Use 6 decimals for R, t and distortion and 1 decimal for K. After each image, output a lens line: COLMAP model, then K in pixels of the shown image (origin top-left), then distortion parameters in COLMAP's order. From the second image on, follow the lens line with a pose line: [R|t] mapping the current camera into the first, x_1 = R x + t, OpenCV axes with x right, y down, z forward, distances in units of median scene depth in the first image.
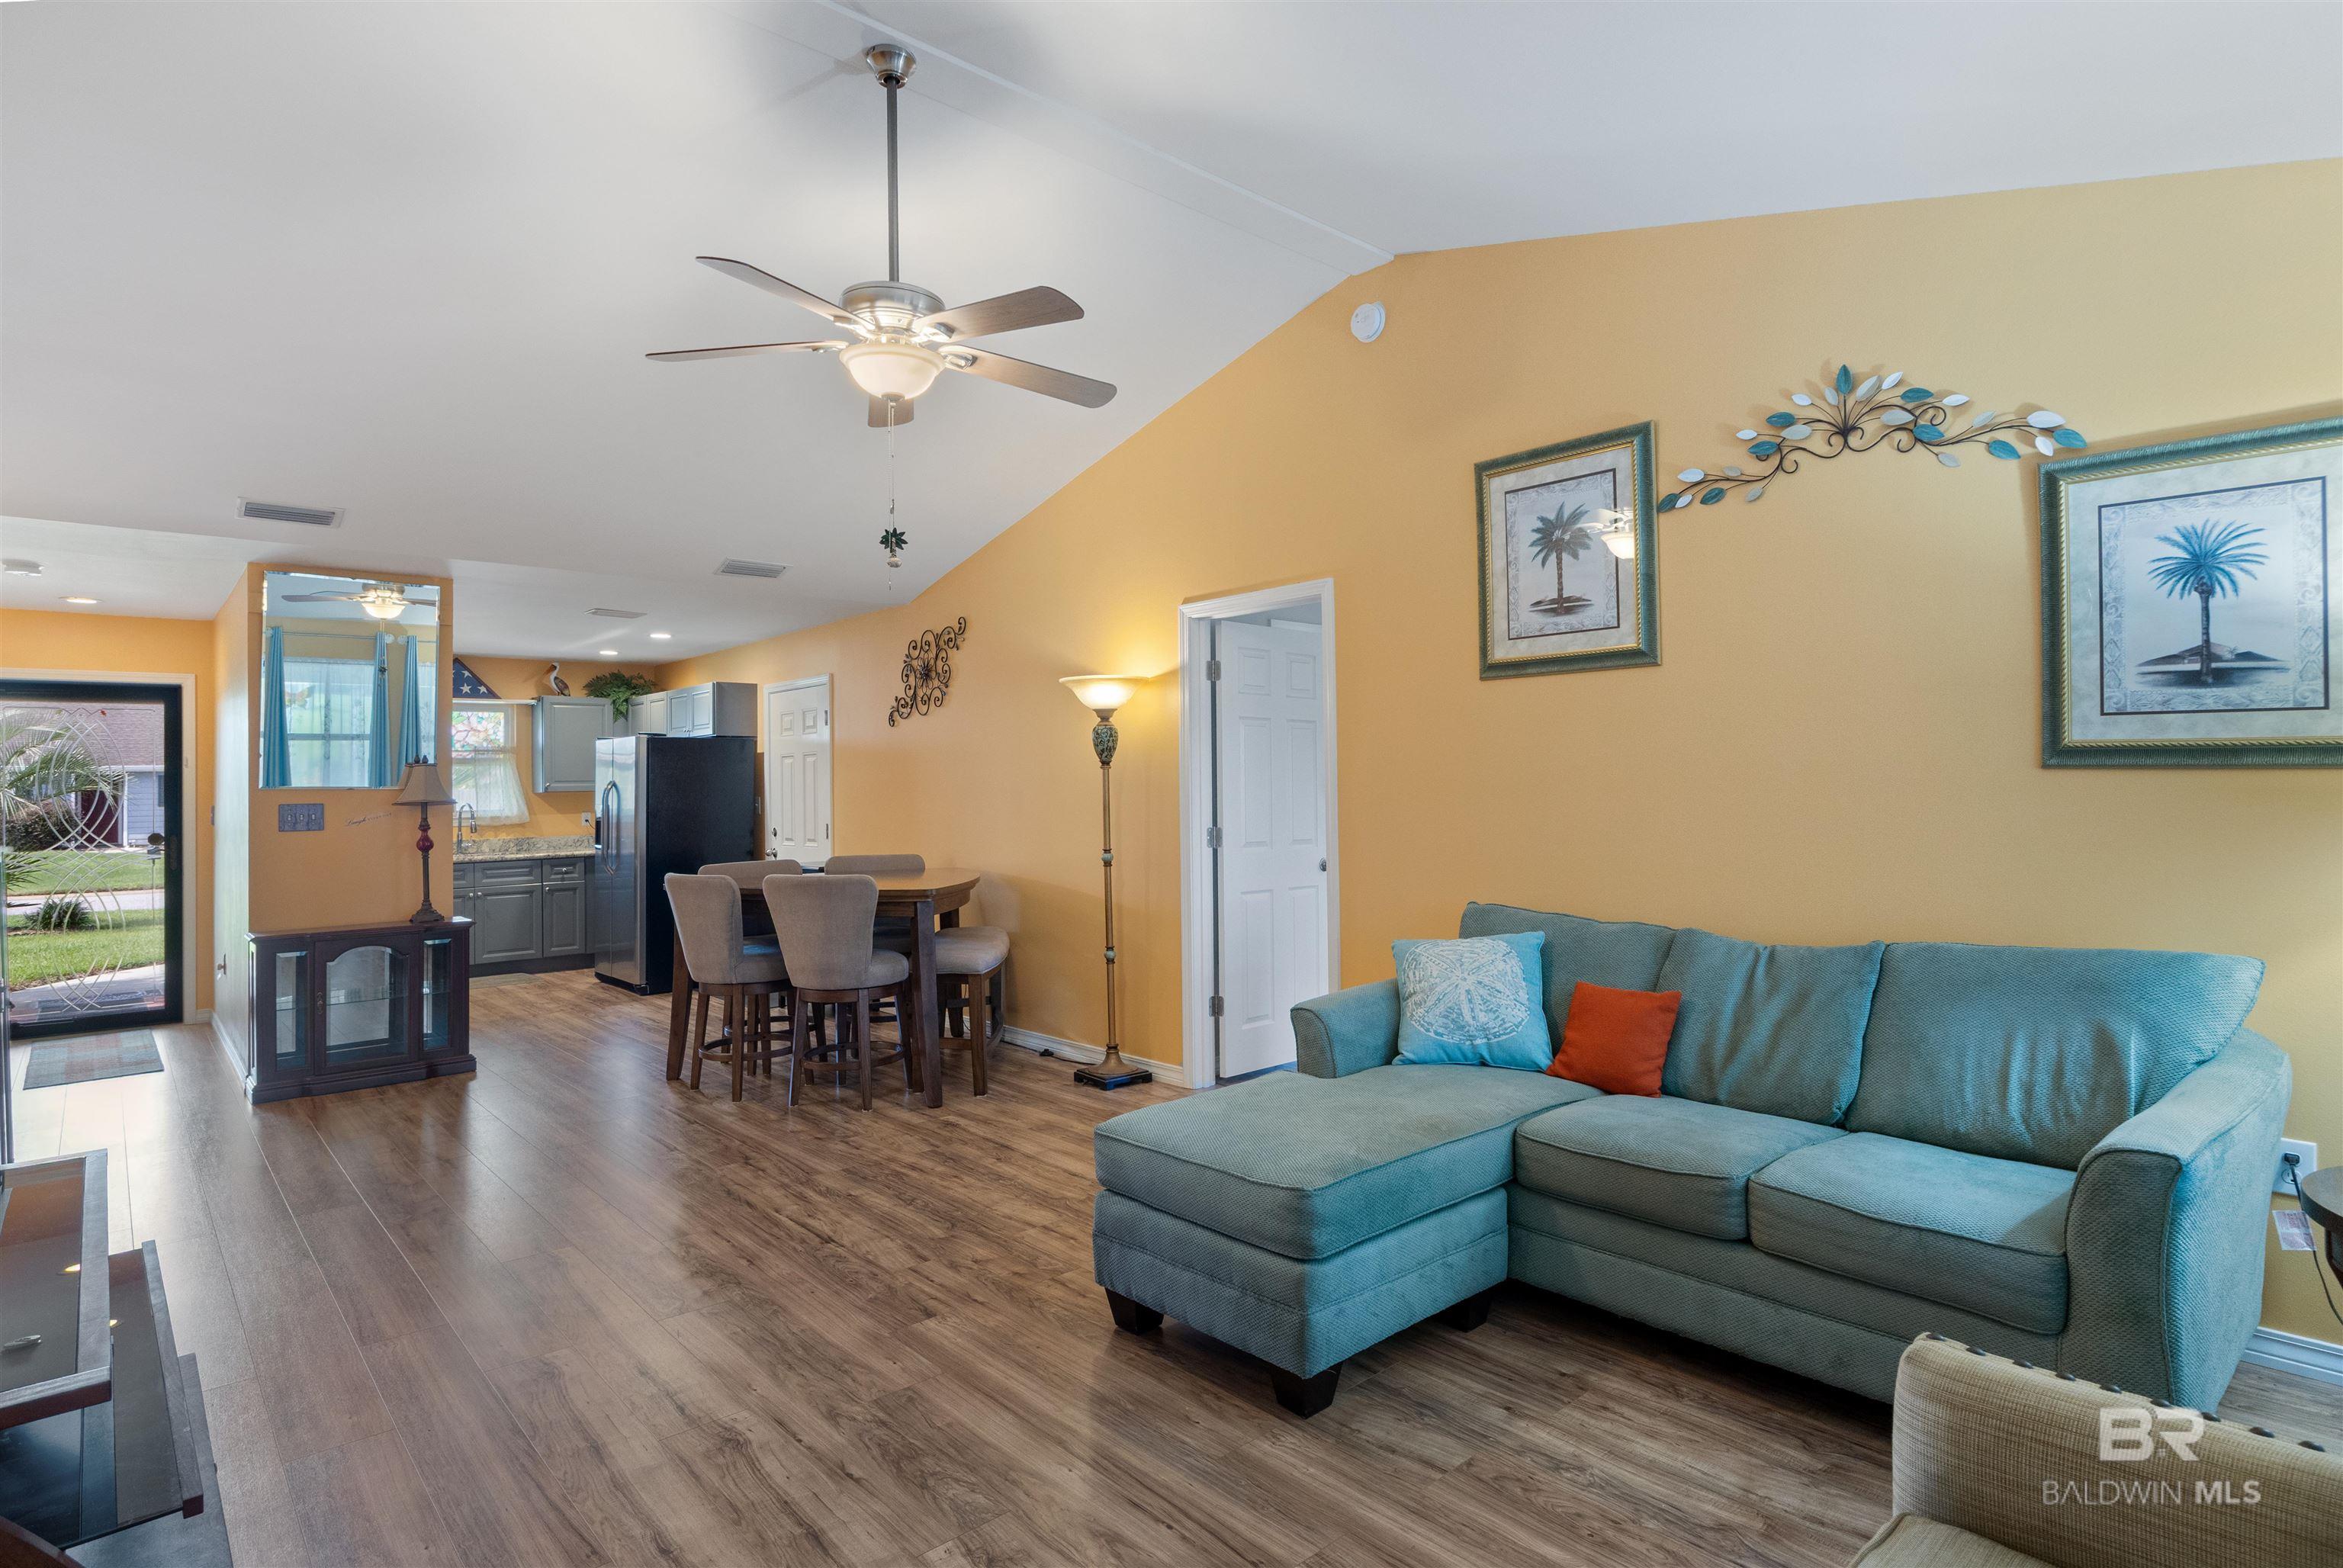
lens RADIAL K [[1194.7, 0, 1171.5], [0, 1194.7, 784.0], [0, 0, 1]] dist [-0.003257, -0.000301]
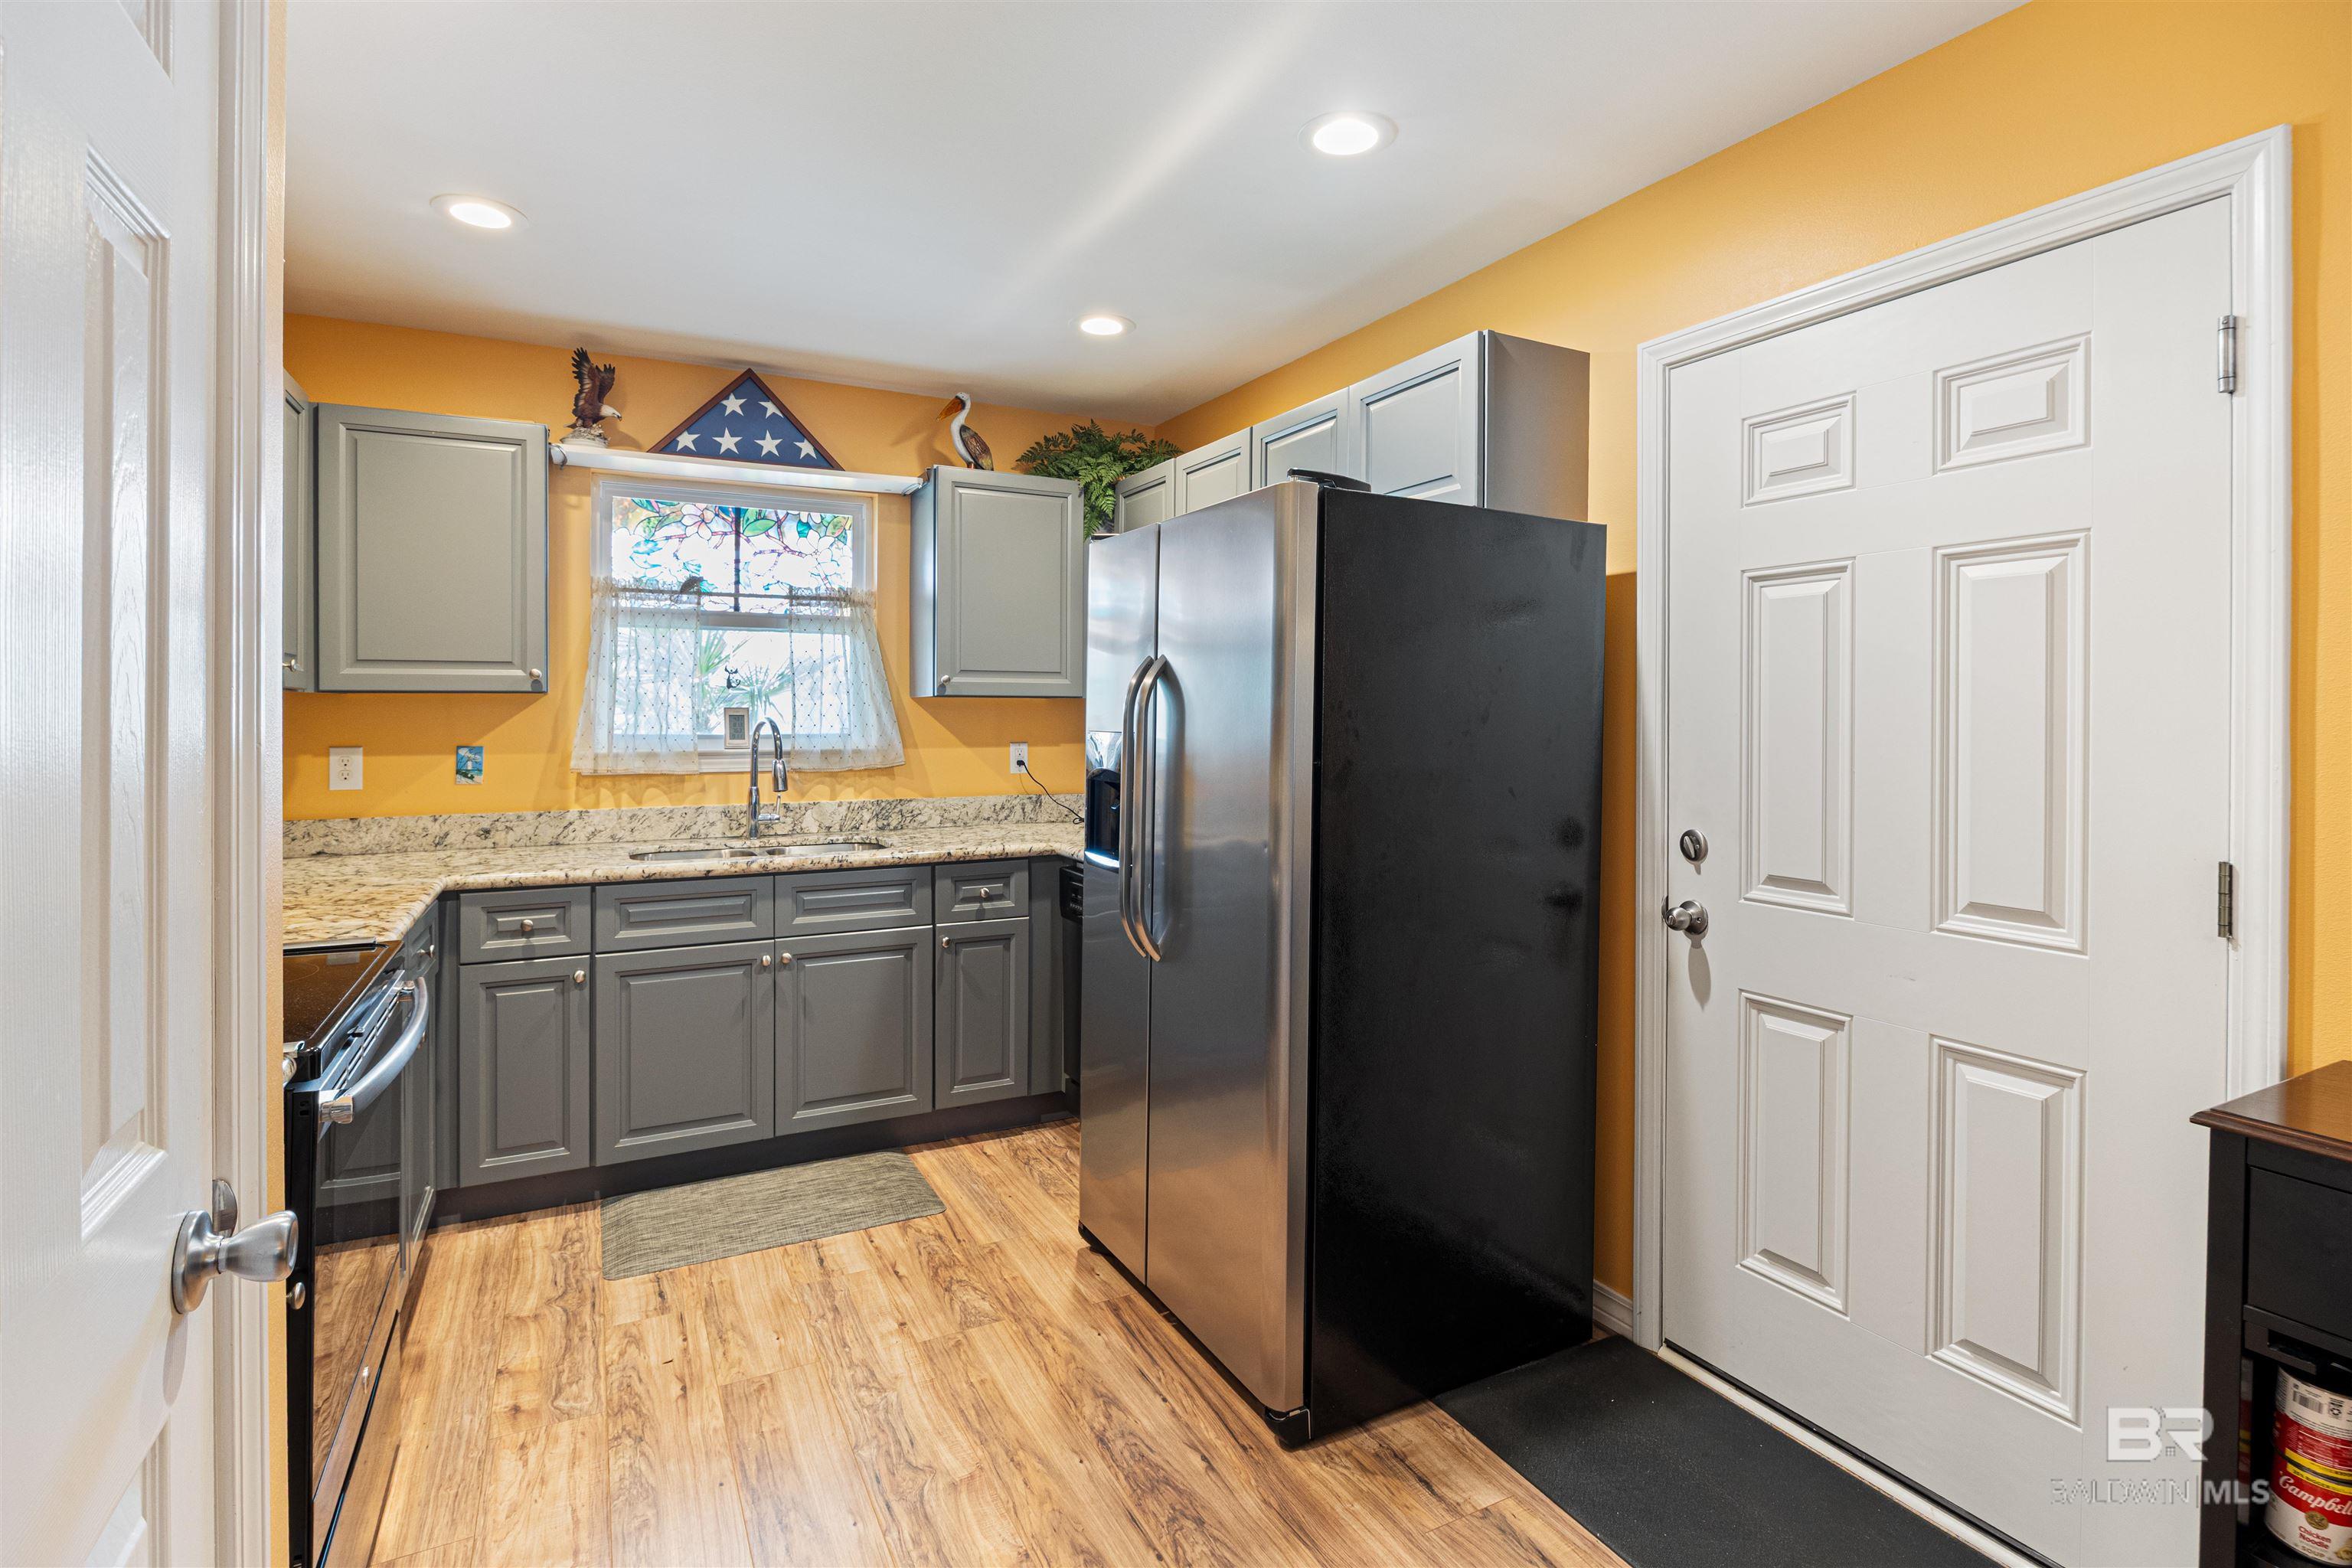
lens RADIAL K [[1129.0, 0, 1179.1], [0, 1129.0, 731.5], [0, 0, 1]] dist [0.001706, 0.000059]
pose [[0.971411, 0.019249, -0.236622, -0.354802], [-0.015556, 0.999726, 0.017464, 0.011395], [0.236894, -0.013284, 0.971445, 0.645716]]
